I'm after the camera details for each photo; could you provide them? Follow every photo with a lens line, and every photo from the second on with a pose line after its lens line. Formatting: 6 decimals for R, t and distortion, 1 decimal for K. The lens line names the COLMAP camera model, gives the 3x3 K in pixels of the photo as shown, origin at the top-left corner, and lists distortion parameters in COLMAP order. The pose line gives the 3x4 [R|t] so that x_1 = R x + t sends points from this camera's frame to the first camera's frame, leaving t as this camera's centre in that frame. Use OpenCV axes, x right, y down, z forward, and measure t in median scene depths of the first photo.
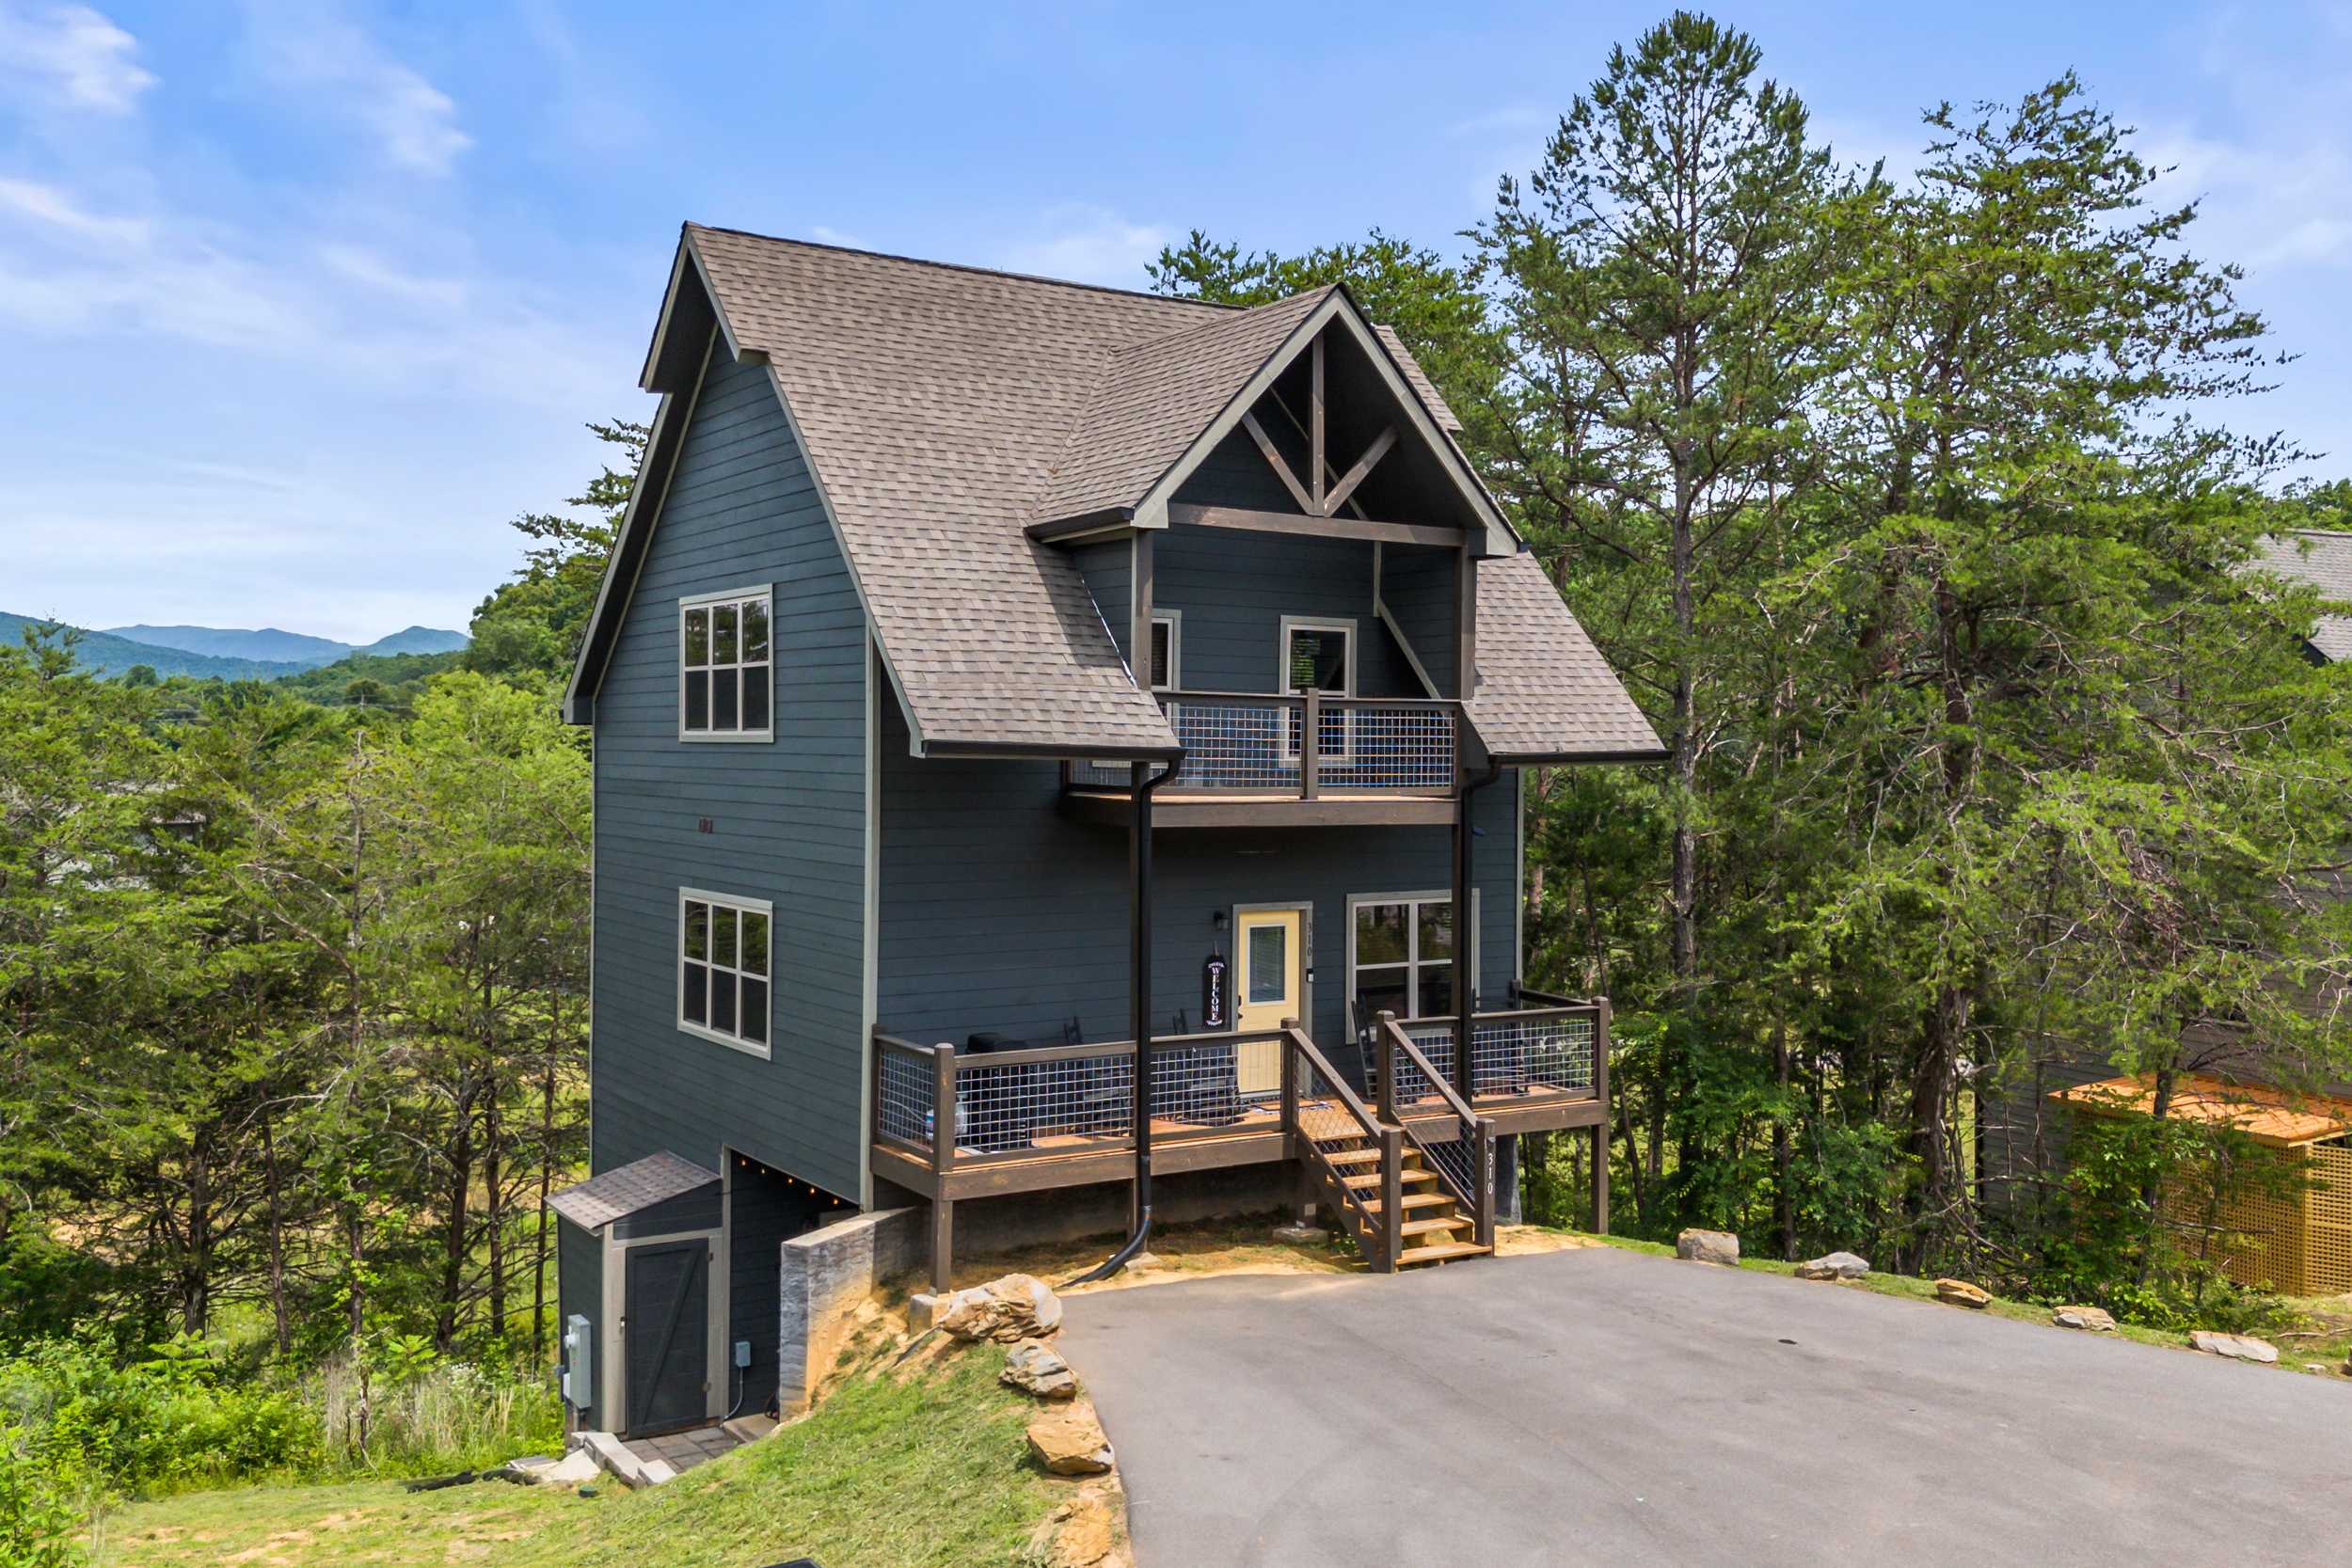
lens RADIAL K [[2078.0, 0, 1179.5], [0, 2078.0, 790.0], [0, 0, 1]] dist [0.004412, -0.046840]
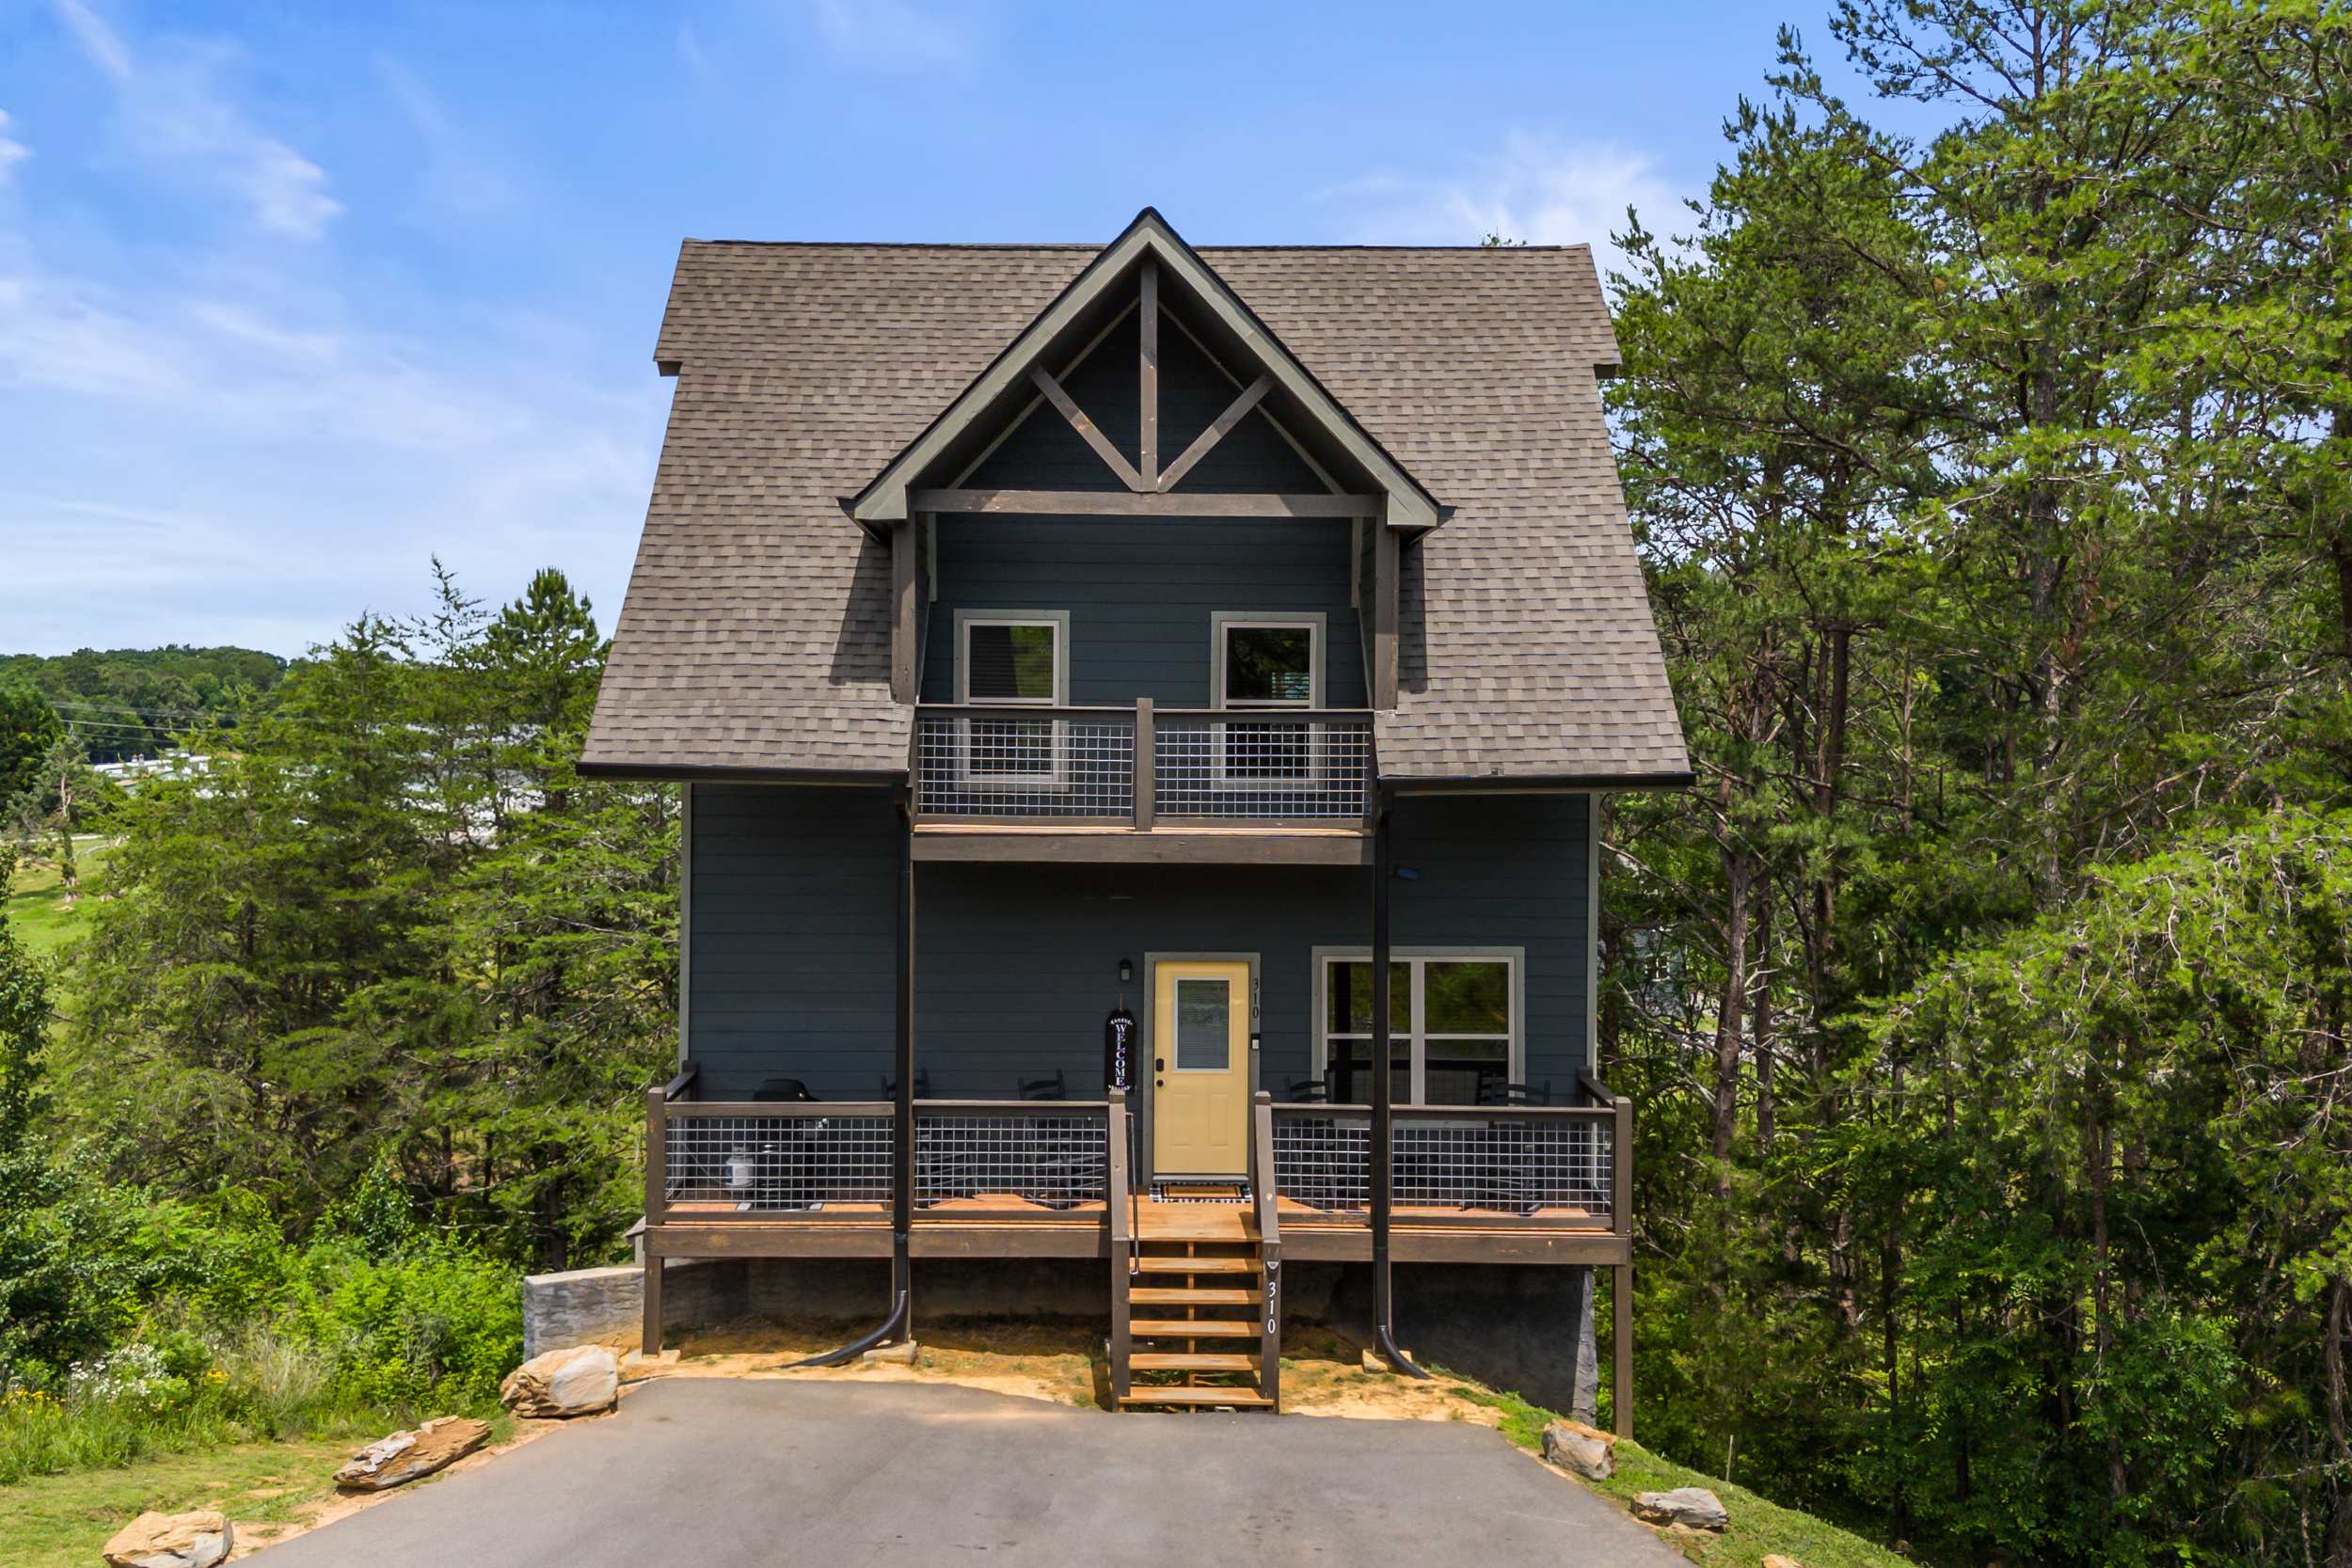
lens RADIAL K [[2078.0, 0, 1128.4], [0, 2078.0, 813.8], [0, 0, 1]] dist [0.004412, -0.046840]
pose [[0.846915, 0.011510, -0.531603, 0.502833], [-0.008415, 0.999931, 0.008244, -0.009508], [0.531661, -0.002508, 0.846953, 0.289036]]
